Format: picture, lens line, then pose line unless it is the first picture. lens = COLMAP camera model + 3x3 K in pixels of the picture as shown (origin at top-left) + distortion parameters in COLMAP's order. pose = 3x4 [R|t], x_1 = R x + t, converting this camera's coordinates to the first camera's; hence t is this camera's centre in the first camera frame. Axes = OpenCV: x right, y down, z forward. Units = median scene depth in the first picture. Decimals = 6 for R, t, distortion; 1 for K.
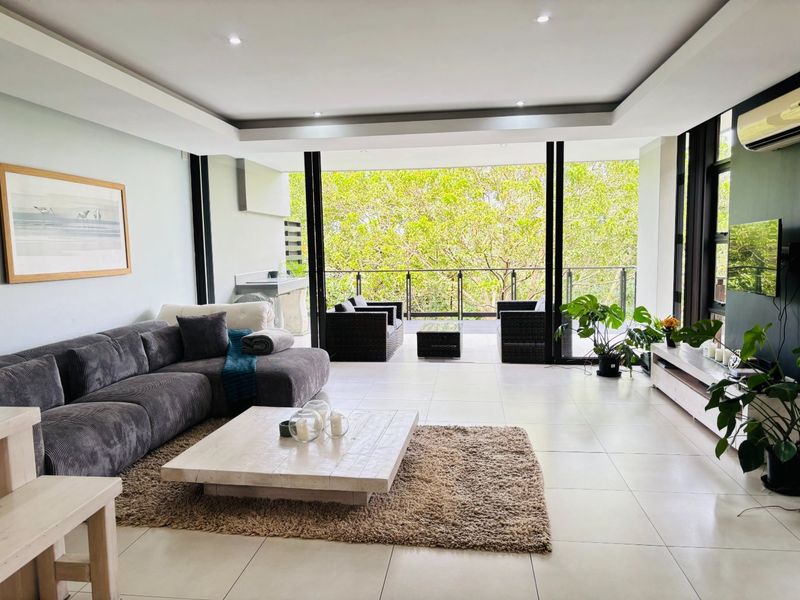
lens RADIAL K [[604.8, 0, 400.0], [0, 604.8, 300.0], [0, 0, 1]] dist [0.026992, -0.002922]
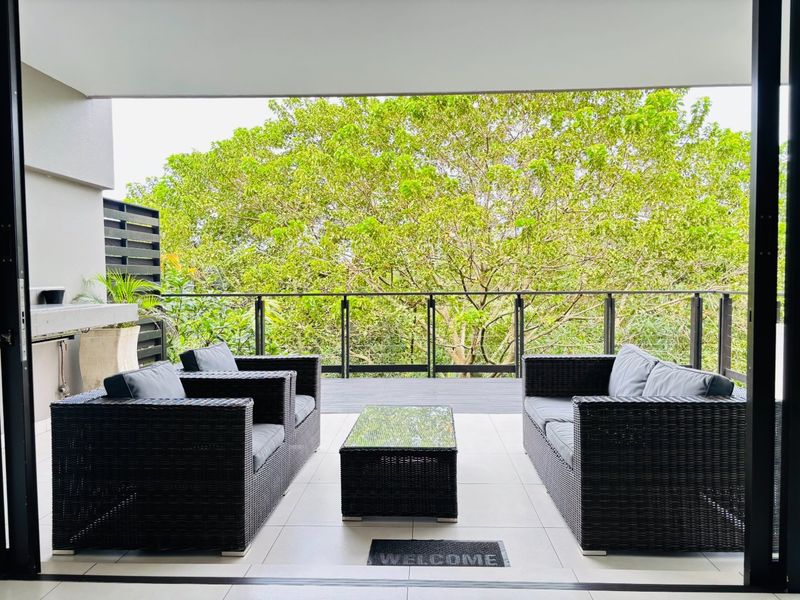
lens RADIAL K [[604.8, 0, 400.0], [0, 604.8, 300.0], [0, 0, 1]] dist [0.026992, -0.002922]
pose [[0.997045, 0.004811, 0.076670, 0.026113], [-0.000881, 0.998687, -0.051211, -0.014090], [-0.076816, 0.050992, 0.995740, 0.455808]]
